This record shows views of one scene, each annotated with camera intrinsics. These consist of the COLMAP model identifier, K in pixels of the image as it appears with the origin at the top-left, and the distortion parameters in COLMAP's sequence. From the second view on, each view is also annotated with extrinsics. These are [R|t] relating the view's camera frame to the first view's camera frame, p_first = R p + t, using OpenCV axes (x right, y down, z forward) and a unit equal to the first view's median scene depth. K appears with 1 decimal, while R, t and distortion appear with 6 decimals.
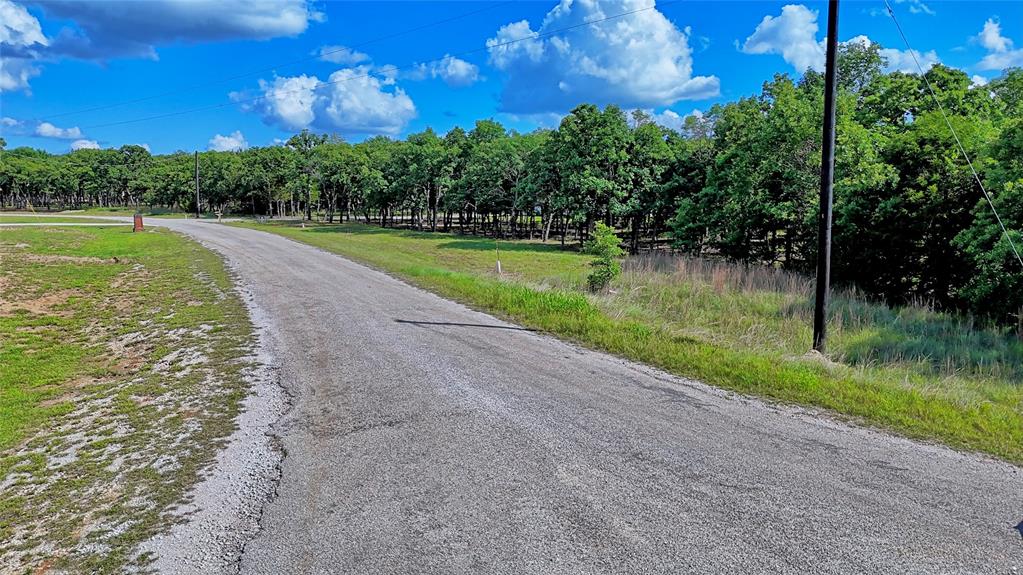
lens RADIAL K [[777.0, 0, 511.5], [0, 777.0, 287.5], [0, 0, 1]] dist [0.142307, -0.166652]
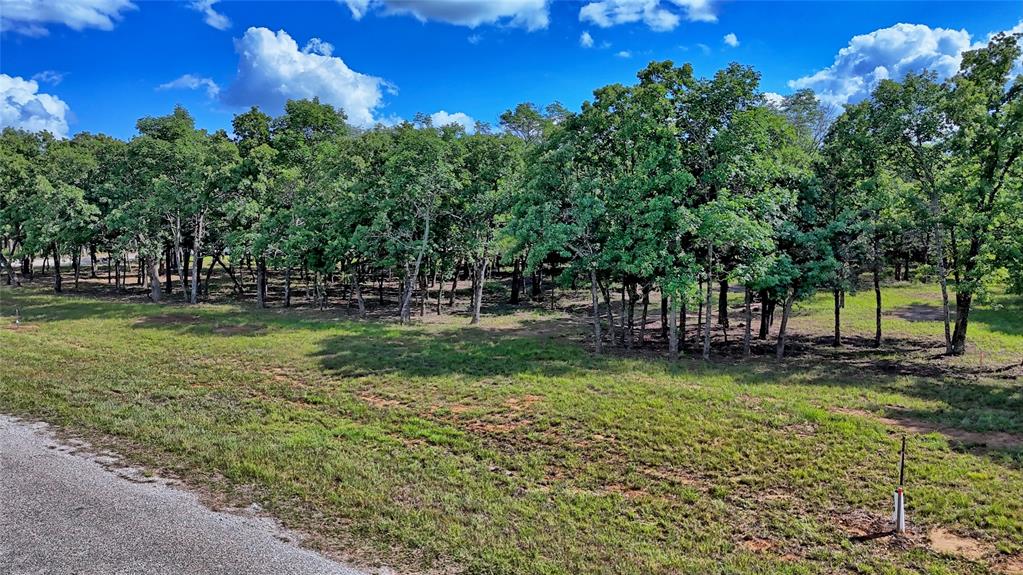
lens RADIAL K [[777.0, 0, 511.5], [0, 777.0, 287.5], [0, 0, 1]] dist [0.142307, -0.166652]
pose [[0.893139, -0.034407, 0.448462, -0.104599], [0.048198, 0.998650, -0.019371, -0.042763], [-0.447190, 0.038916, 0.893592, 0.295122]]
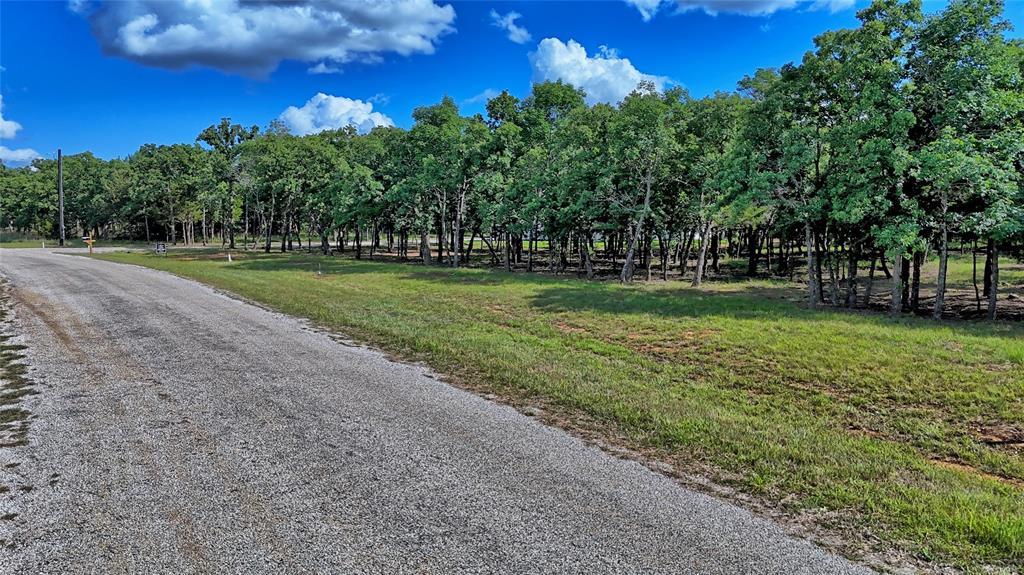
lens RADIAL K [[777.7, 0, 512.0], [0, 777.7, 287.5], [0, 0, 1]] dist [0.142307, -0.166652]
pose [[0.993705, -0.011115, 0.111476, -0.087319], [0.014757, 0.999382, -0.031905, -0.024740], [-0.111053, 0.033349, 0.993255, 0.271956]]
